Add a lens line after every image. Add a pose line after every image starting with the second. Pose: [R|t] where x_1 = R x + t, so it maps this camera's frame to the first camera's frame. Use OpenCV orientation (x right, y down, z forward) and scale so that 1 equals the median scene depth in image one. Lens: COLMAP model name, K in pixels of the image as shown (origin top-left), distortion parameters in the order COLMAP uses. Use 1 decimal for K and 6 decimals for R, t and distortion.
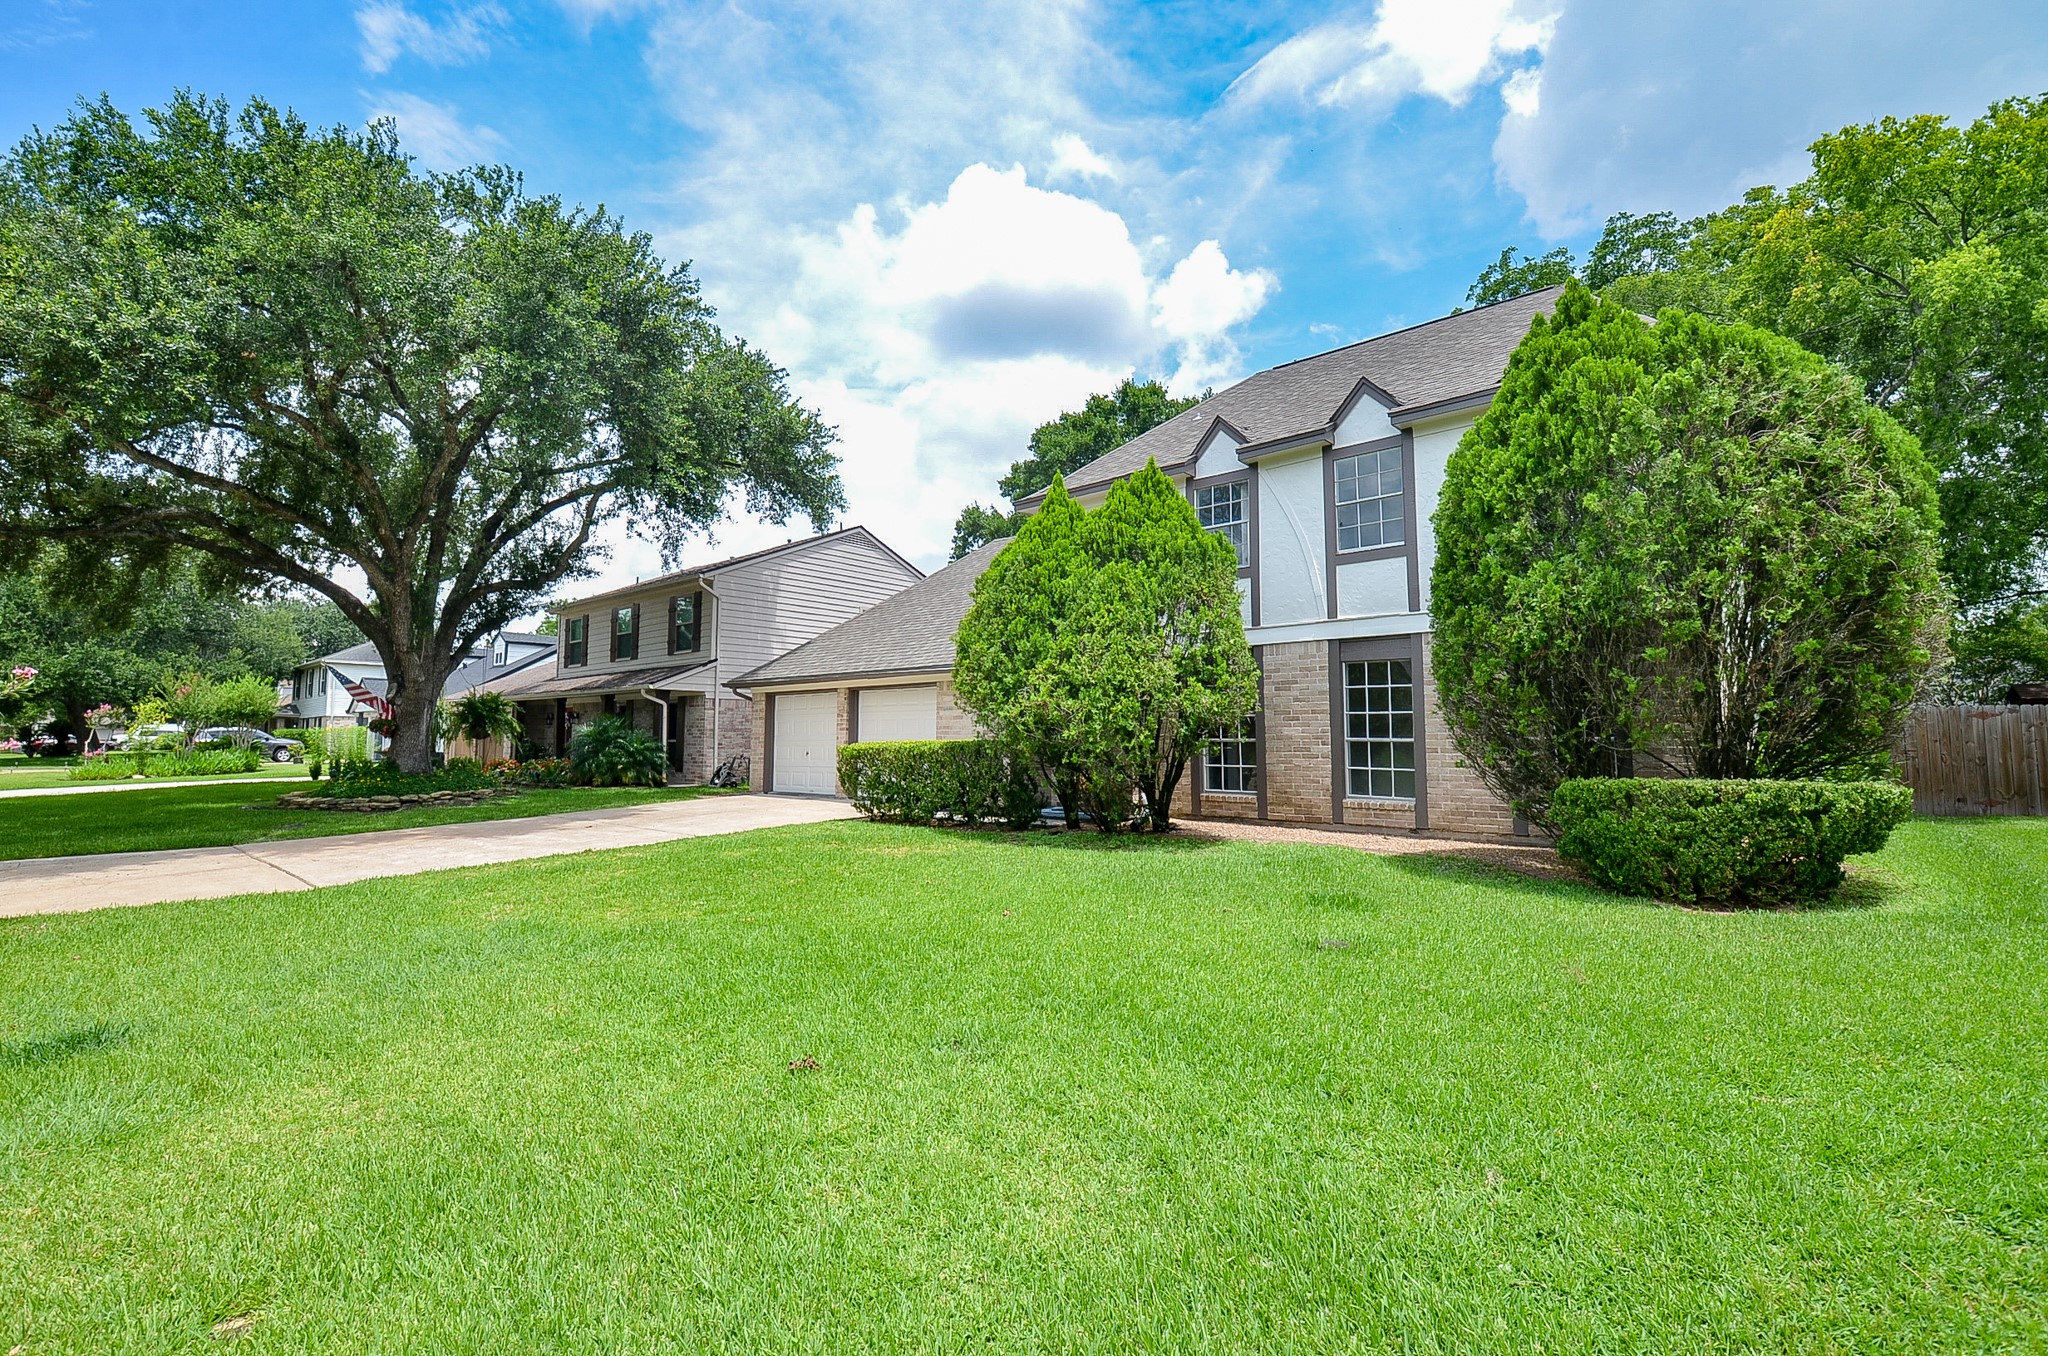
lens RADIAL K [[909.5, 0, 1024.1], [0, 909.5, 679.0], [0, 0, 1]] dist [0.004838, -0.013763]
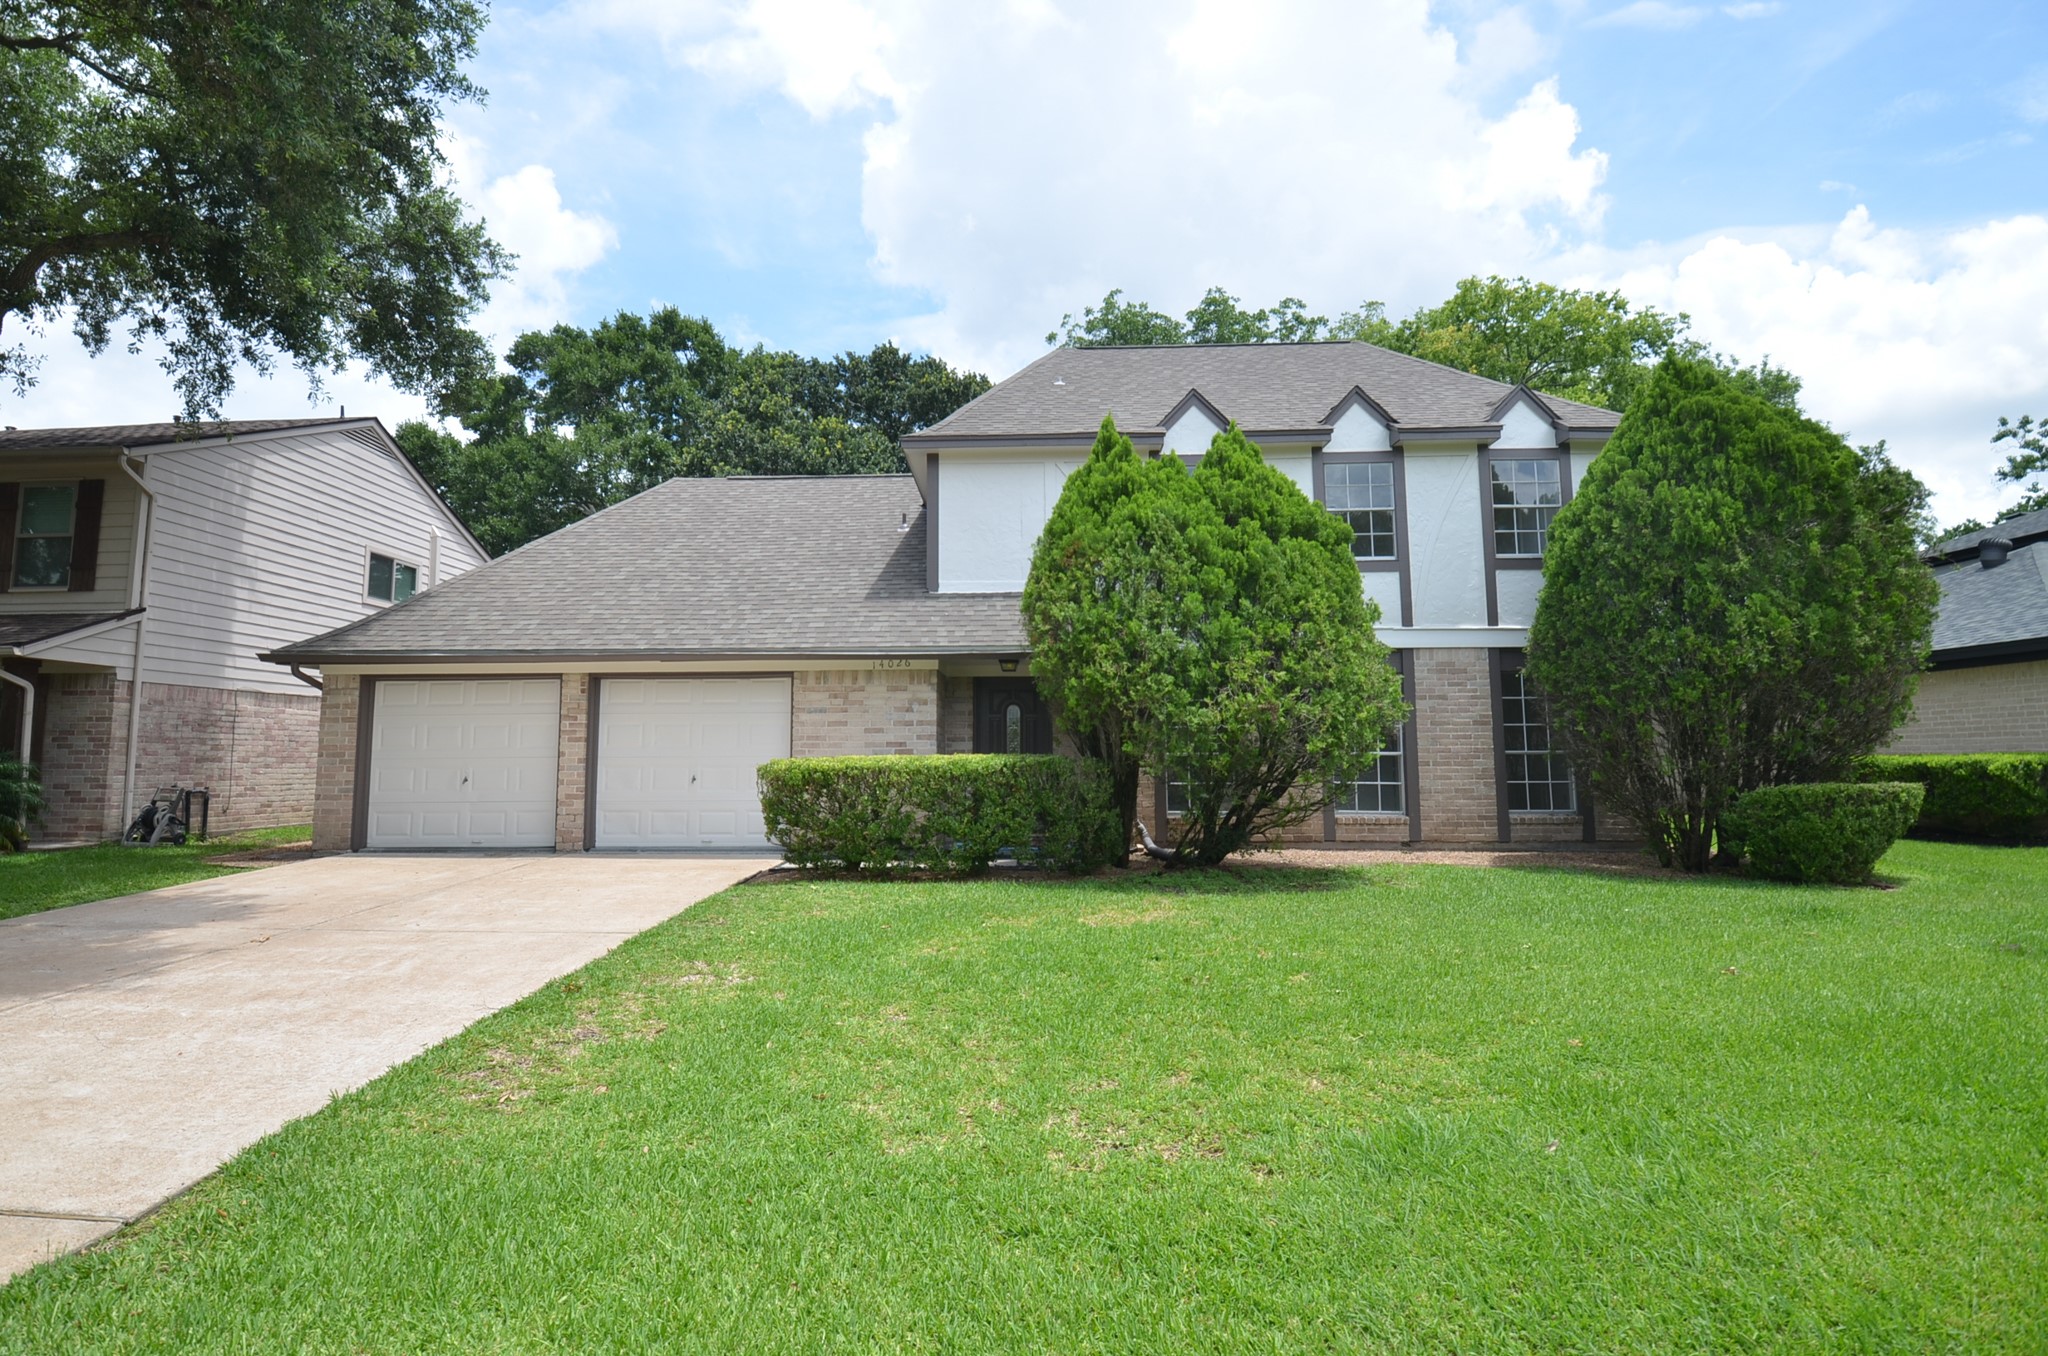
lens RADIAL K [[991.9, 0, 1021.1], [0, 991.9, 678.4], [0, 0, 1]] dist [-0.011809, -0.000279]
pose [[0.769652, 0.045577, 0.636835, -0.504367], [-0.039066, 0.998942, -0.024279, 0.022271], [-0.637267, -0.006192, 0.770618, 0.354511]]
